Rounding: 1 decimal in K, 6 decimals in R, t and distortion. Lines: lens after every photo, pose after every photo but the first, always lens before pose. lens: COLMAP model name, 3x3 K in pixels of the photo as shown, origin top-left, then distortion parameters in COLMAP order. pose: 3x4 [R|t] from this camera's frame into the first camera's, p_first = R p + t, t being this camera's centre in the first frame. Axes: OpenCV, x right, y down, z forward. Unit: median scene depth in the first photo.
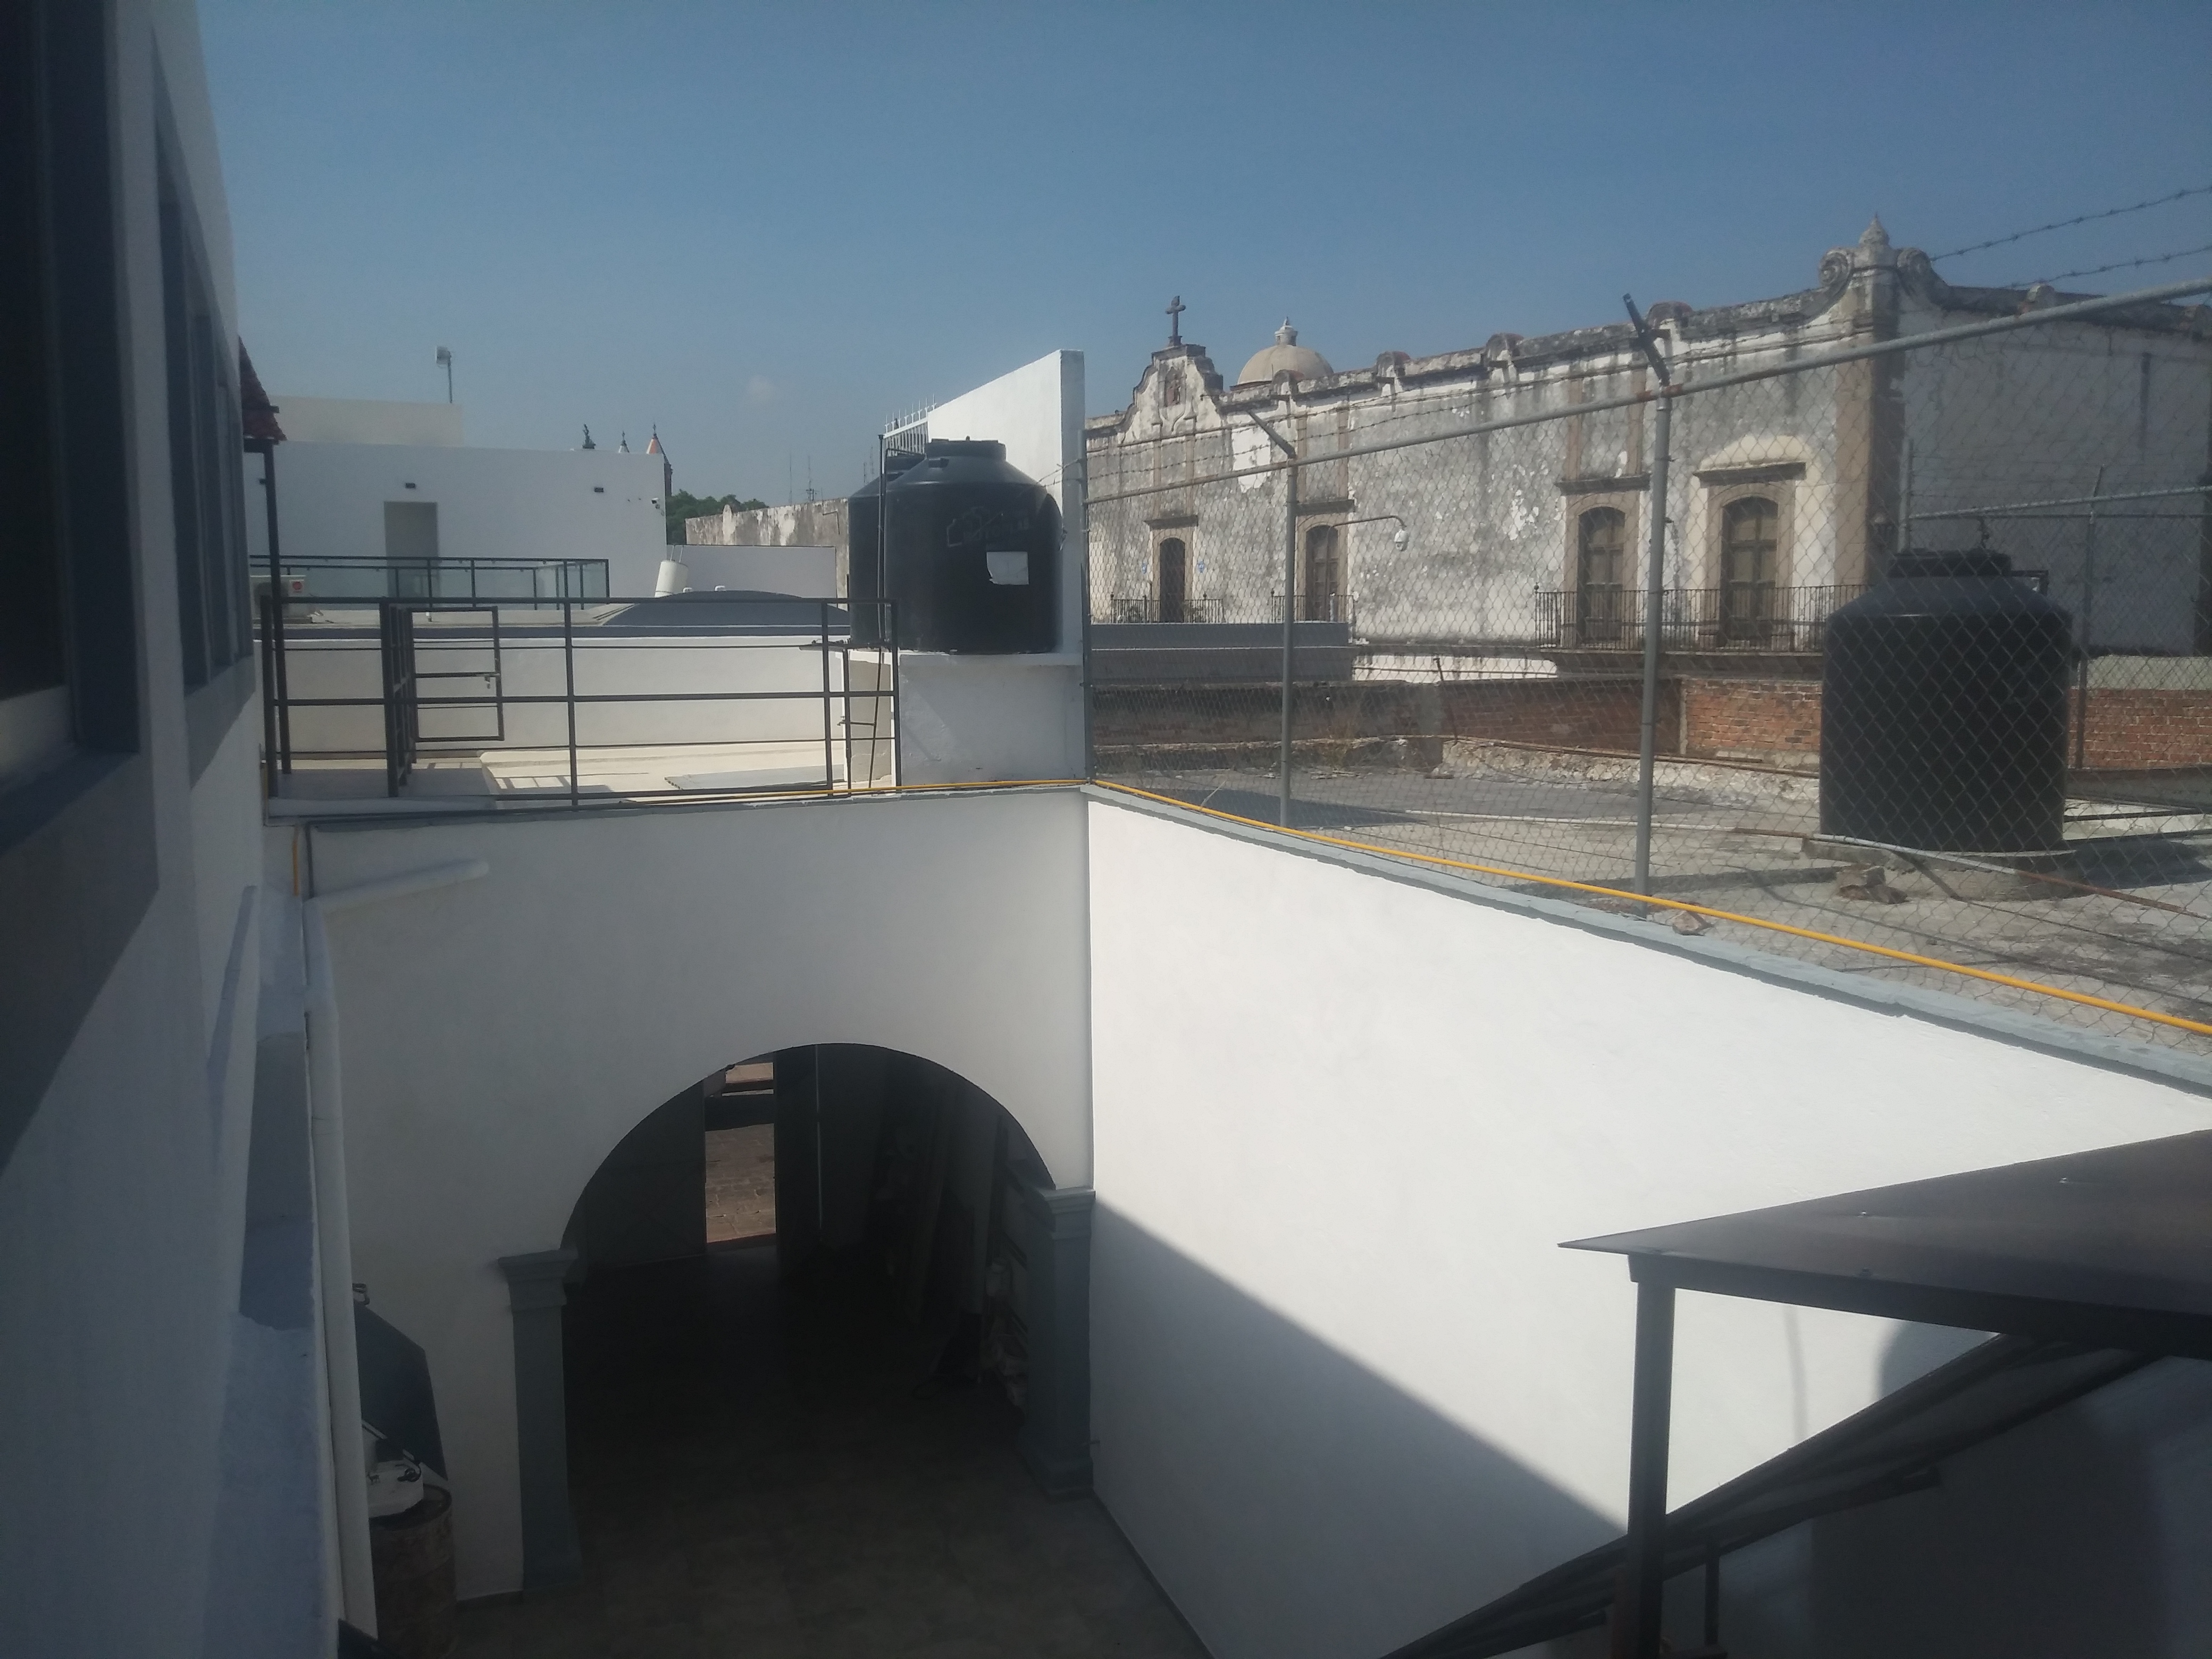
lens RADIAL K [[1787.5, 0, 1107.1], [0, 1787.5, 816.4], [0, 0, 1]] dist [0.040817, -0.079793]
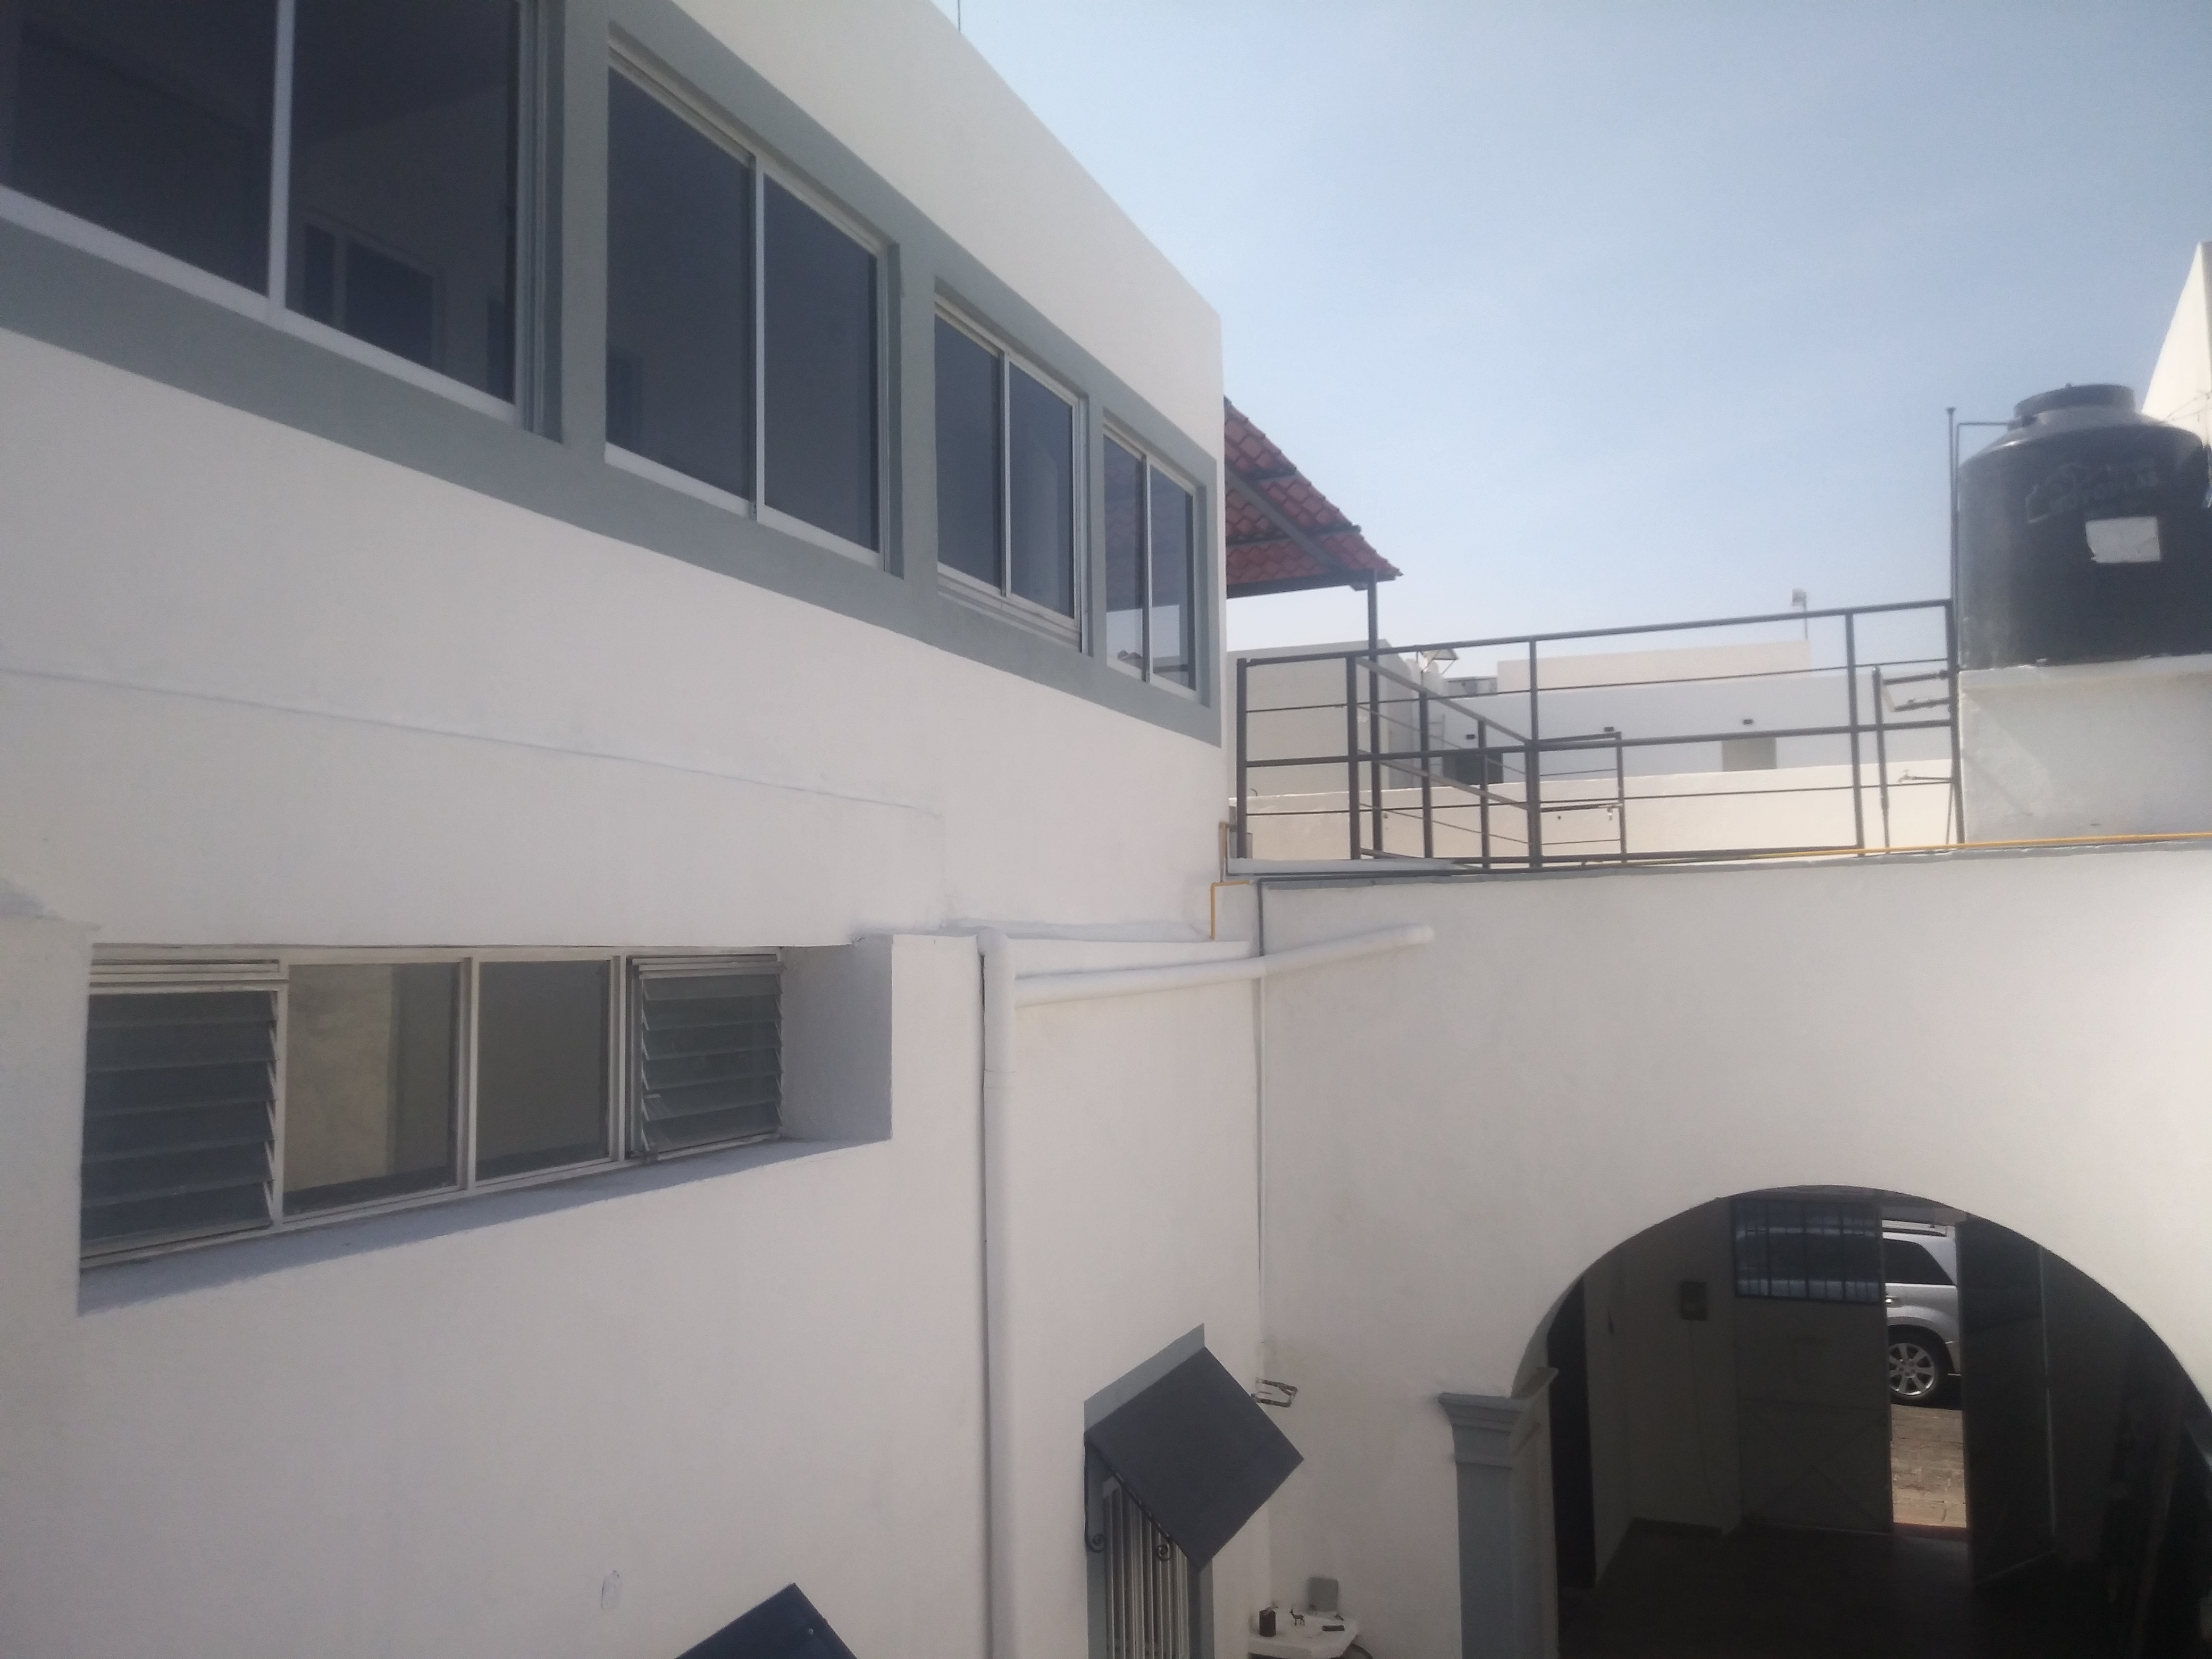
lens RADIAL K [[1787.5, 0, 1107.1], [0, 1787.5, 816.4], [0, 0, 1]] dist [0.040817, -0.079793]
pose [[0.708652, -0.059179, -0.703072, 0.185386], [-0.063387, 0.987107, -0.146978, 0.121543], [0.702705, 0.148722, 0.695764, 0.274385]]
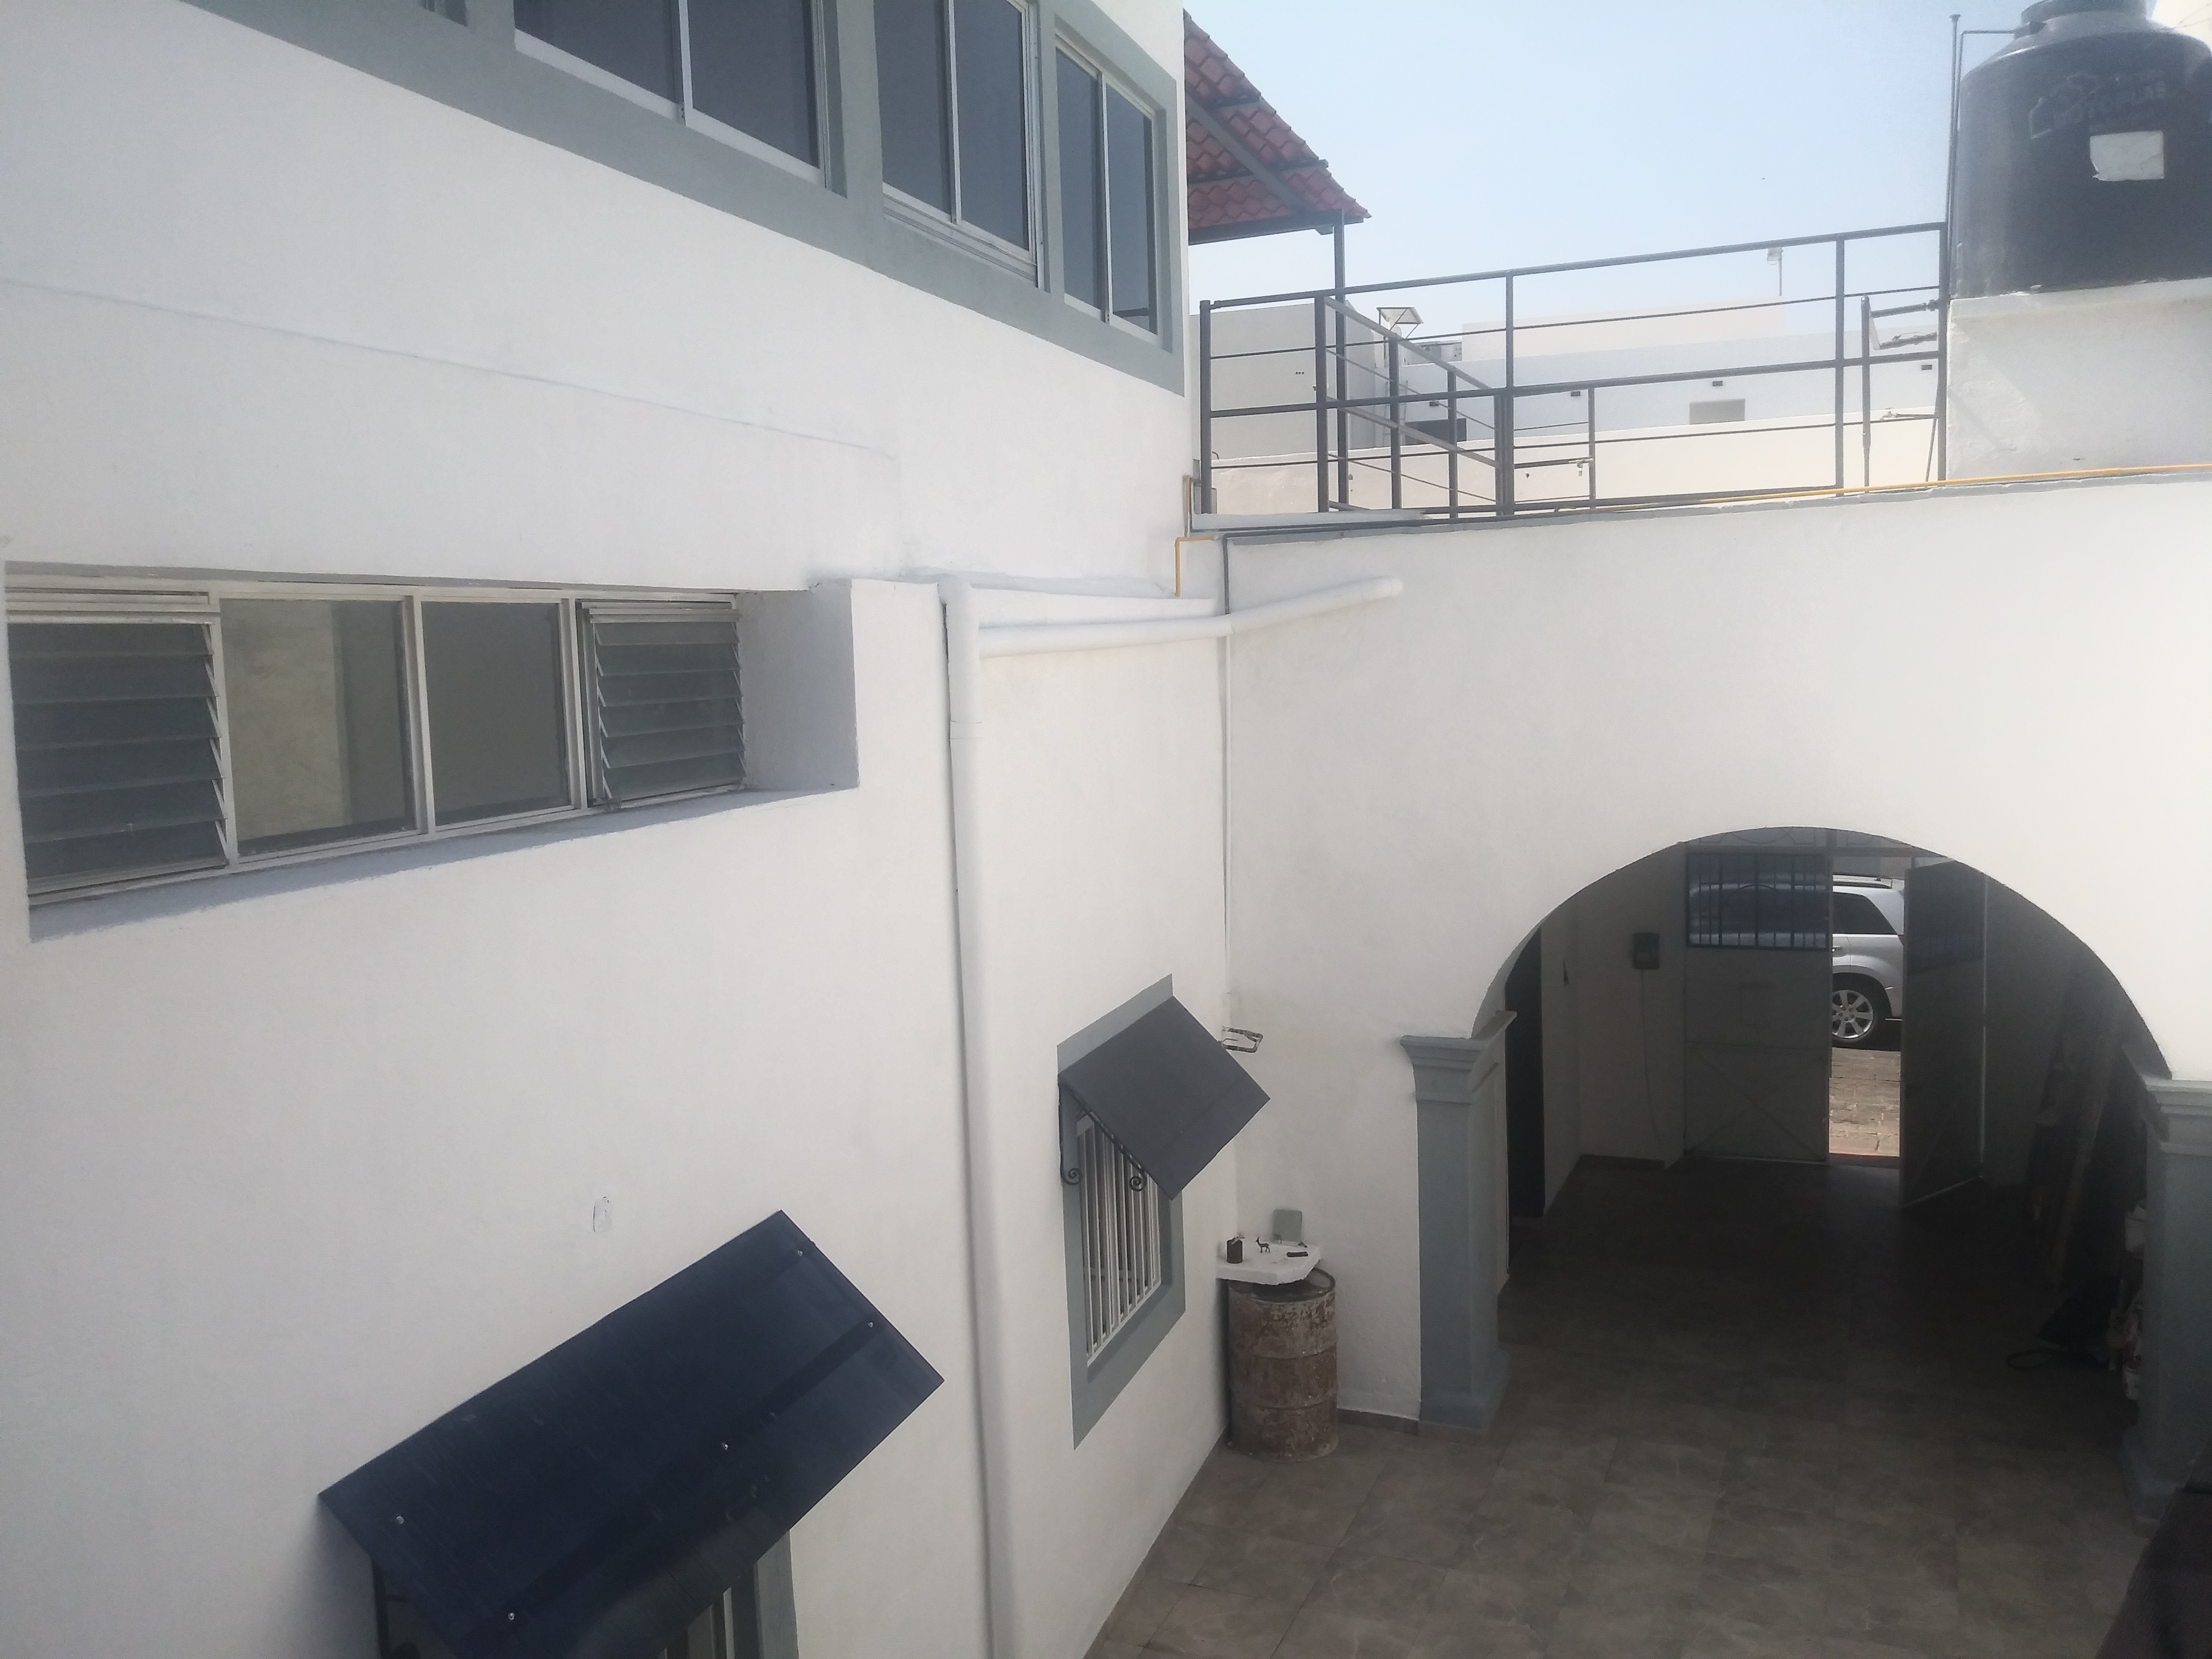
lens RADIAL K [[1792.9, 0, 1098.4], [0, 1792.9, 816.7], [0, 0, 1]] dist [0.033454, -0.086308]
pose [[0.722172, 0.049428, -0.689945, 0.172444], [-0.044584, 0.998696, 0.024880, 0.135927], [0.690275, 0.012793, 0.723434, 0.283344]]
